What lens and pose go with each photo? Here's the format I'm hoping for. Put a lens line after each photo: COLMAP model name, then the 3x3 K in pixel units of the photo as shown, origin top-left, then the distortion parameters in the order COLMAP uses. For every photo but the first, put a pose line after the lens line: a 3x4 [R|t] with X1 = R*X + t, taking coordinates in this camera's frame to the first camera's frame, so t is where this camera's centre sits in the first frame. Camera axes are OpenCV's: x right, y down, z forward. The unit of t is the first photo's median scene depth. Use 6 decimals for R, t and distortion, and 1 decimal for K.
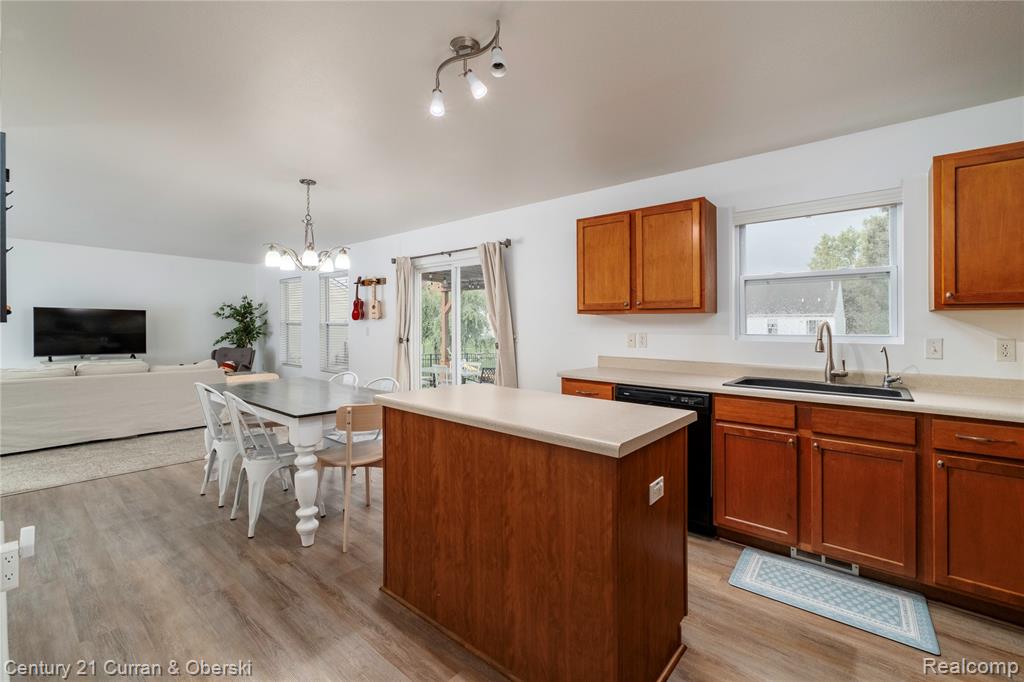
lens RADIAL K [[436.6, 0, 508.6], [0, 436.6, 325.1], [0, 0, 1]] dist [-0.002331, -0.000442]
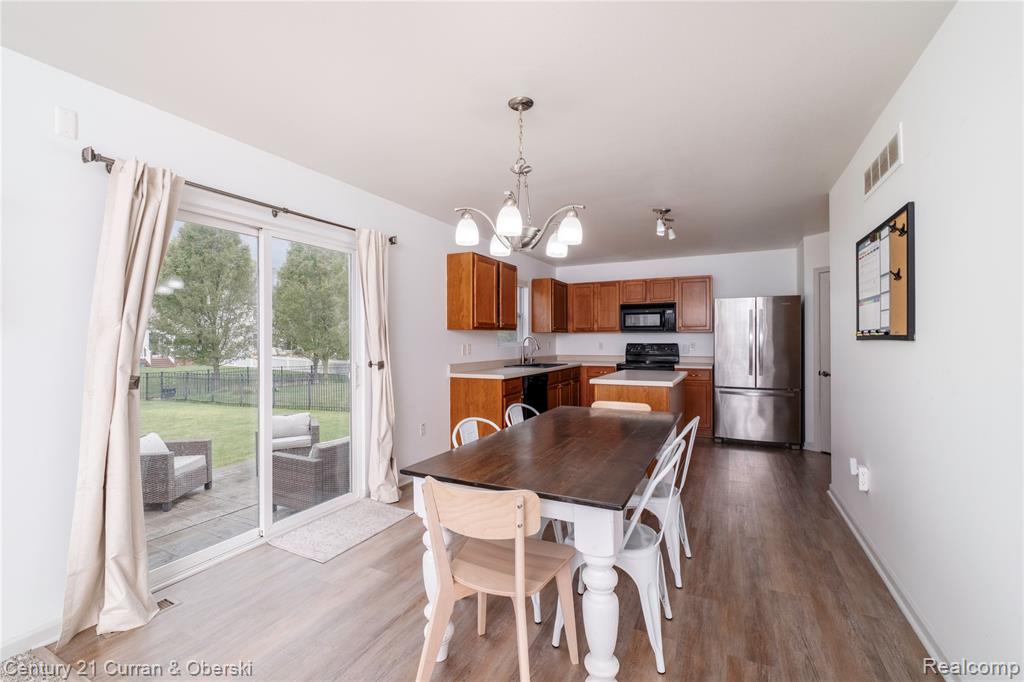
lens RADIAL K [[442.3, 0, 512.0], [0, 442.3, 341.0], [0, 0, 1]] dist [0.000826, 0.000240]
pose [[-0.243951, -0.017142, 0.969636, -1.656790], [-0.010588, 0.999831, 0.015012, -0.023482], [-0.969730, -0.006604, -0.244092, 1.854467]]
